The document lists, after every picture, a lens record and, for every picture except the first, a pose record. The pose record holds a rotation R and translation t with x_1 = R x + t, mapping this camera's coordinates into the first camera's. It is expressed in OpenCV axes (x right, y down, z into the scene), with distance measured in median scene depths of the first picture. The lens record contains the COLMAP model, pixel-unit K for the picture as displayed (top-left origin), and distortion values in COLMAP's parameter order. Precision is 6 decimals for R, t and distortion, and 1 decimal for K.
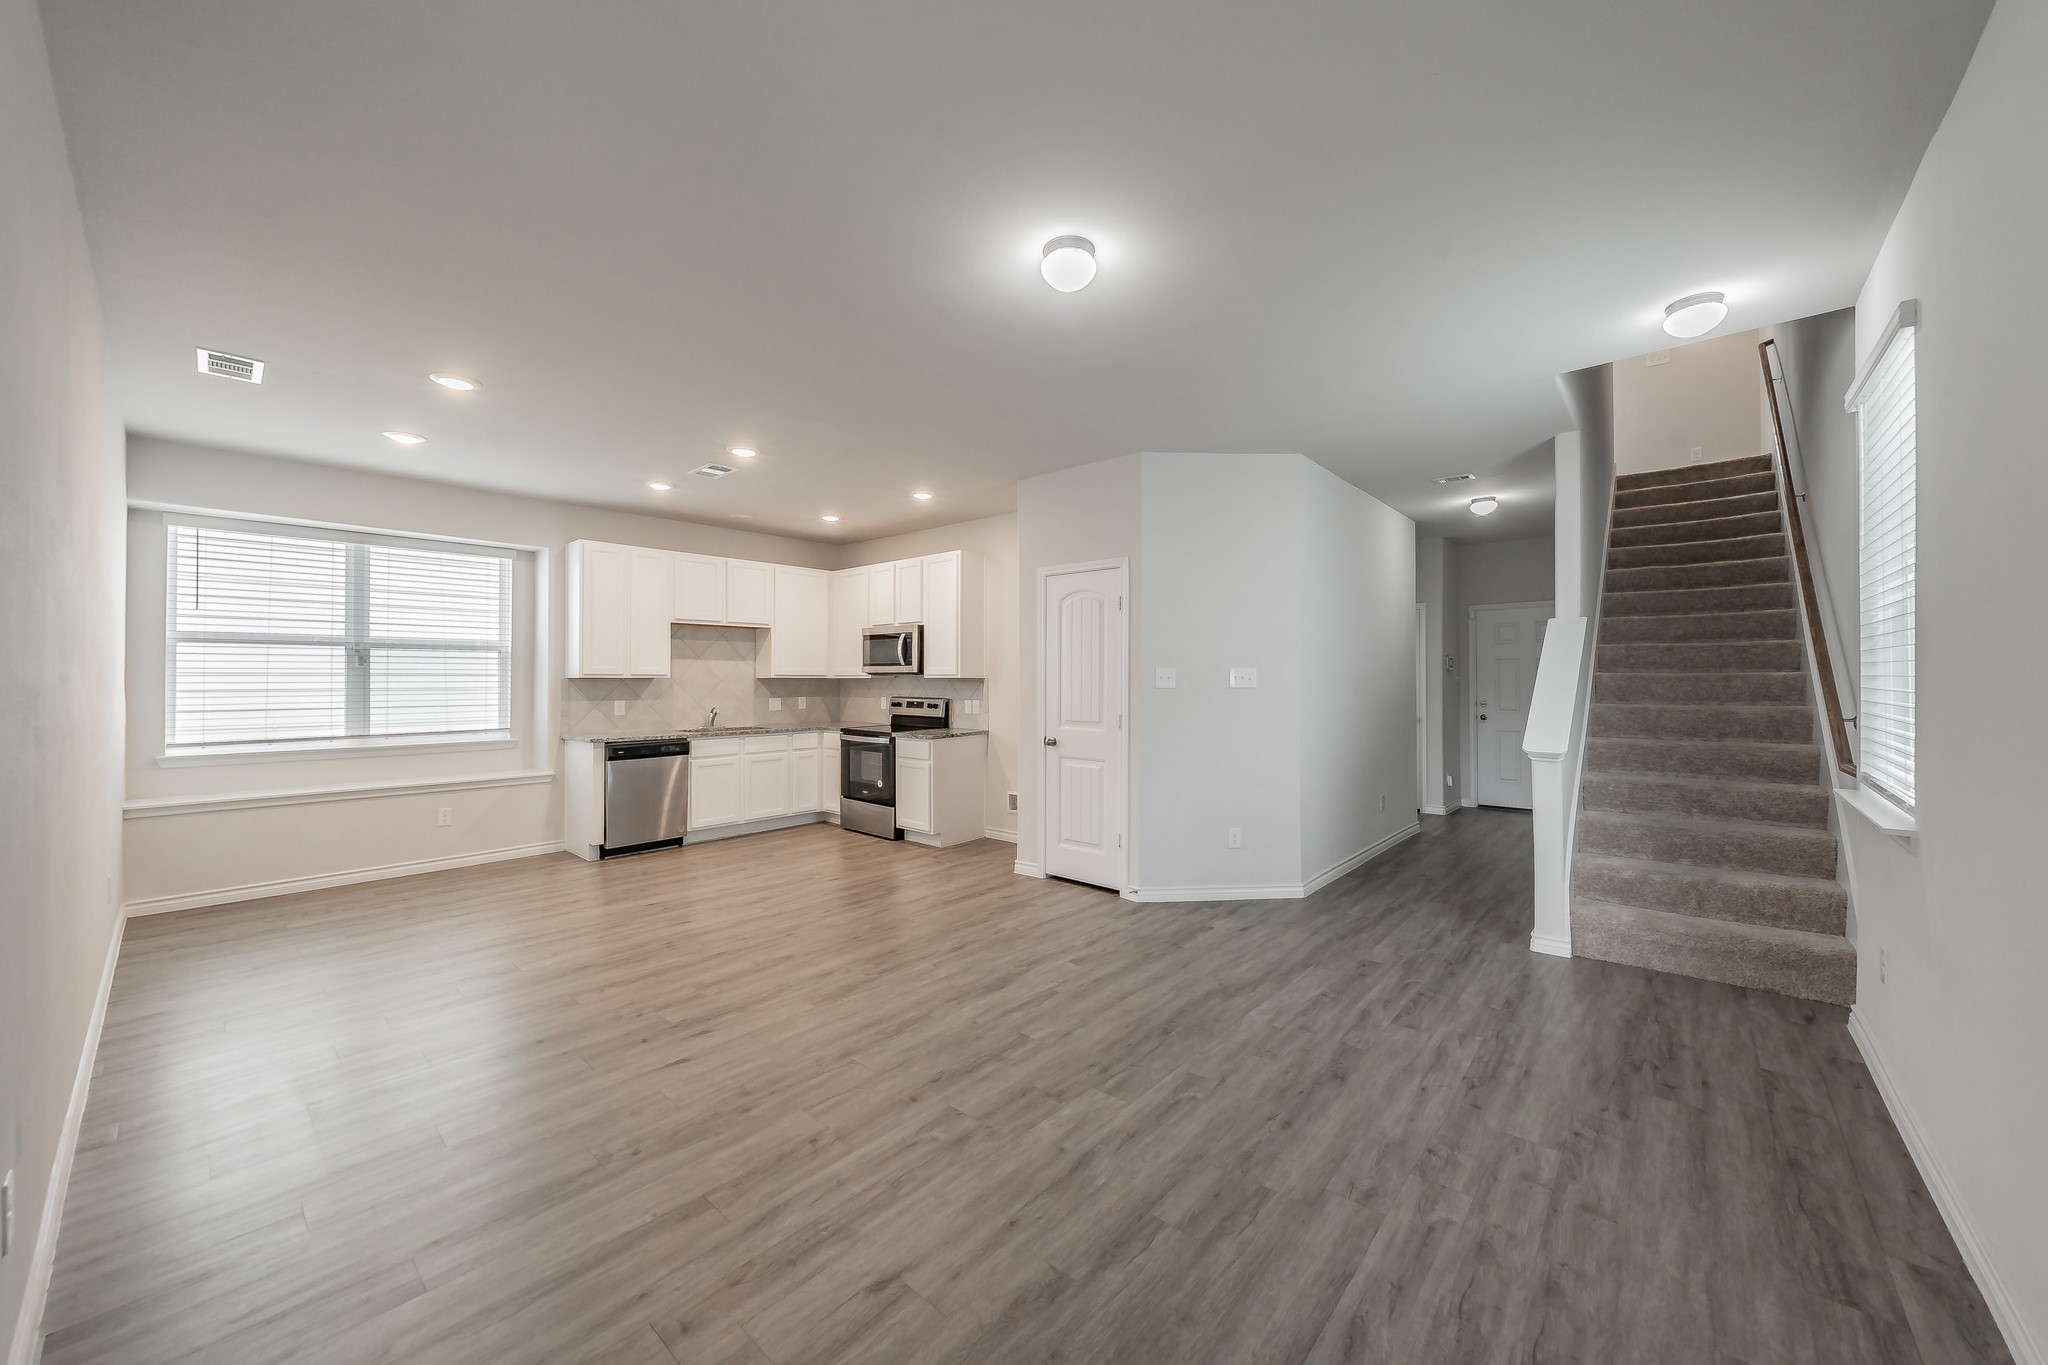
lens RADIAL K [[745.6, 0, 1034.5], [0, 745.6, 672.9], [0, 0, 1]] dist [-0.003617, 0.000941]
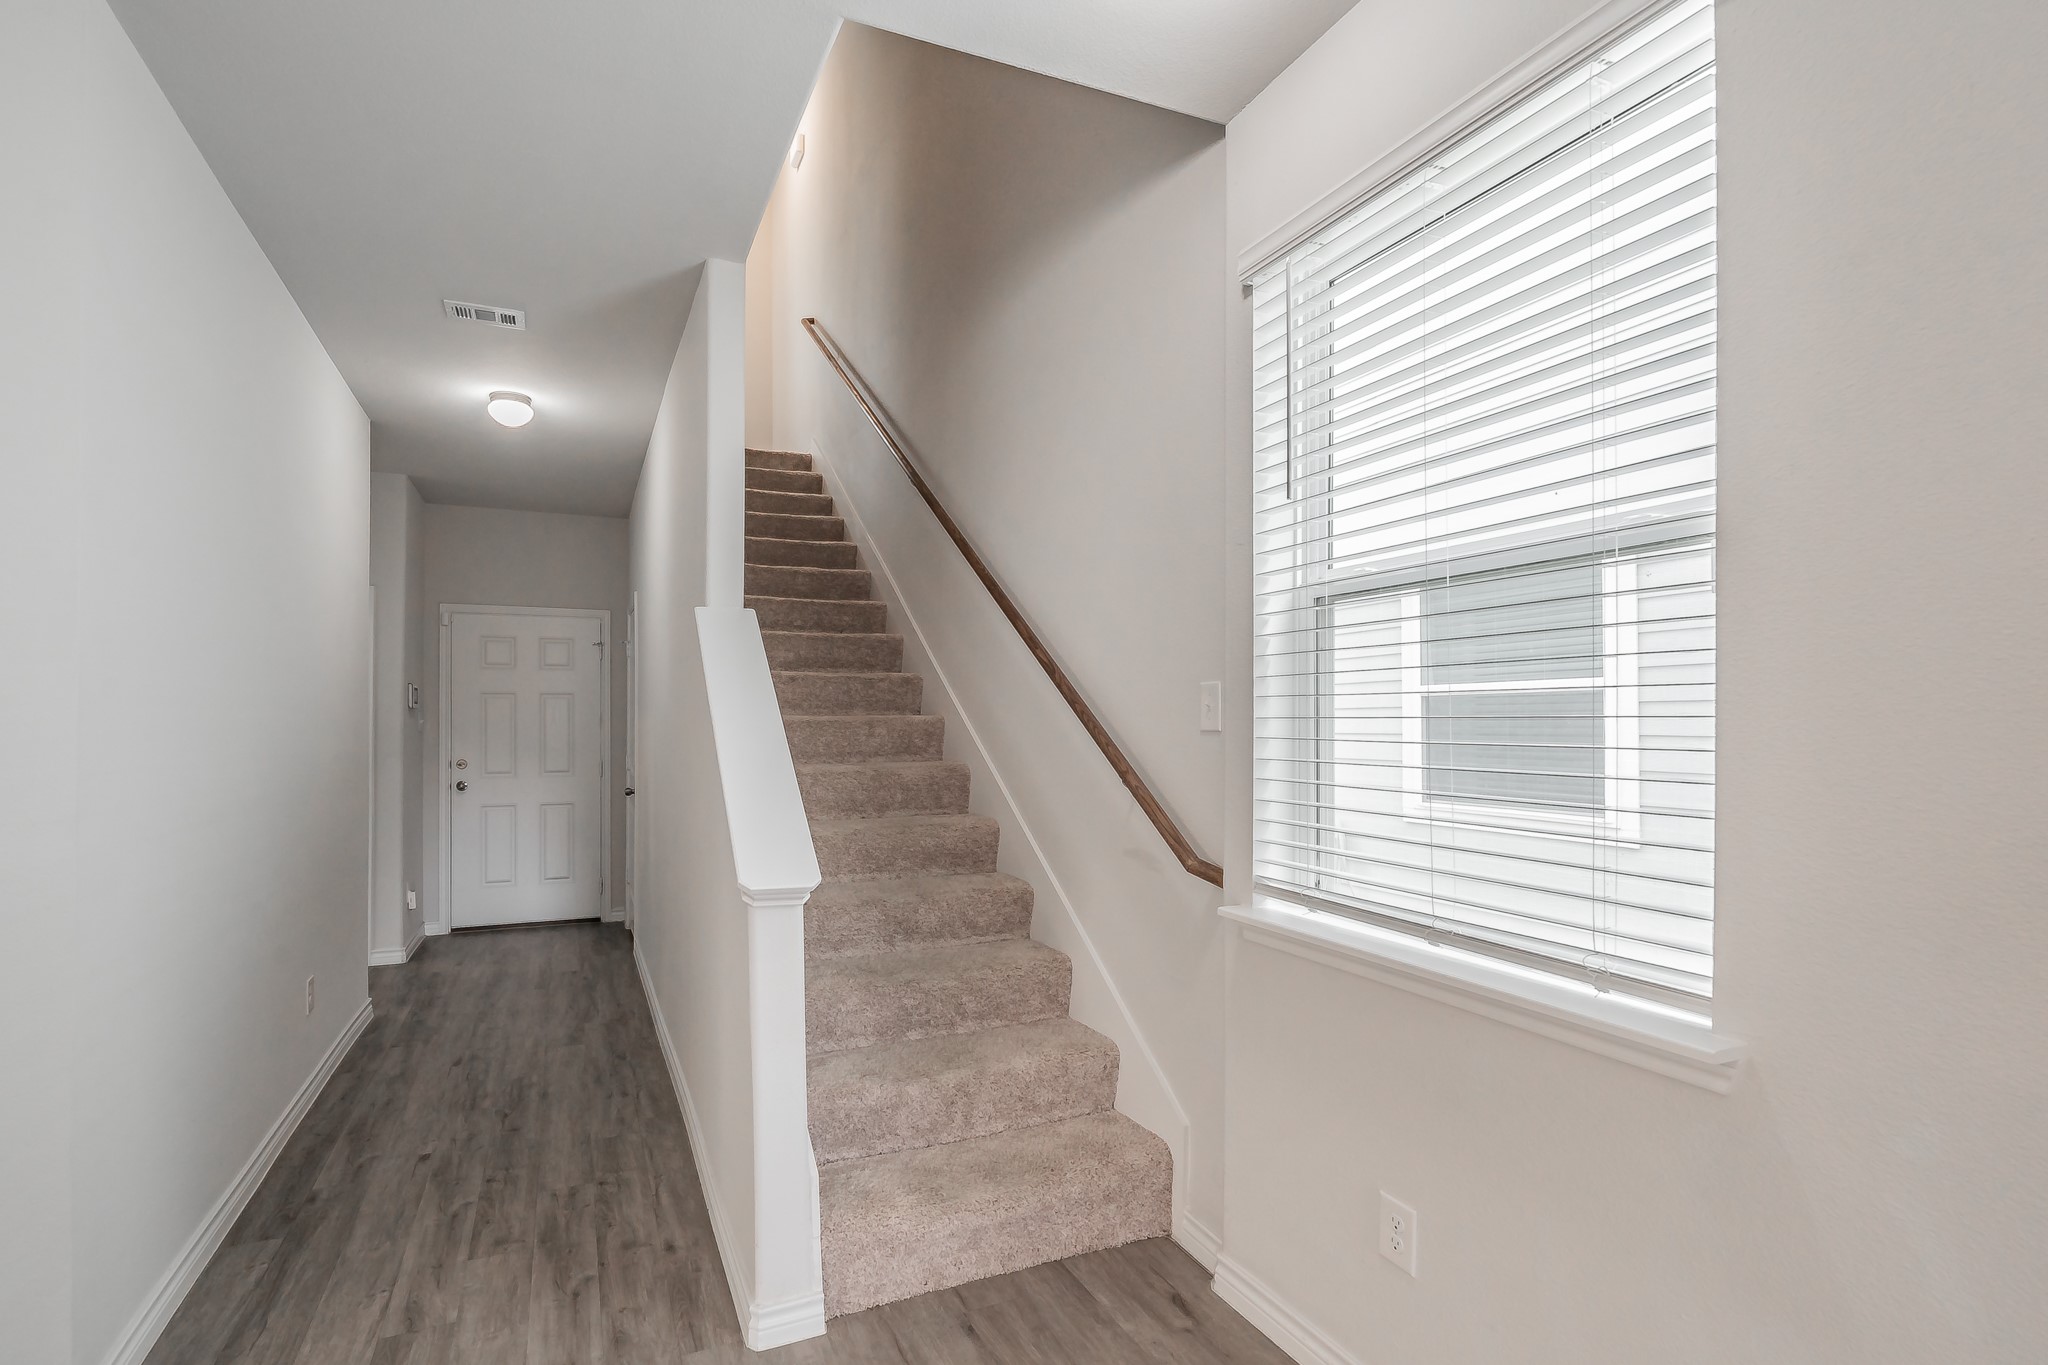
lens RADIAL K [[901.6, 0, 916.3], [0, 901.6, 717.8], [0, 0, 1]] dist [0.009001, 0.000084]
pose [[0.466197, 0.005664, 0.884663, 0.162693], [-0.007659, 0.999968, -0.002367, 0.002749], [-0.884648, -0.005672, 0.466226, 0.450781]]
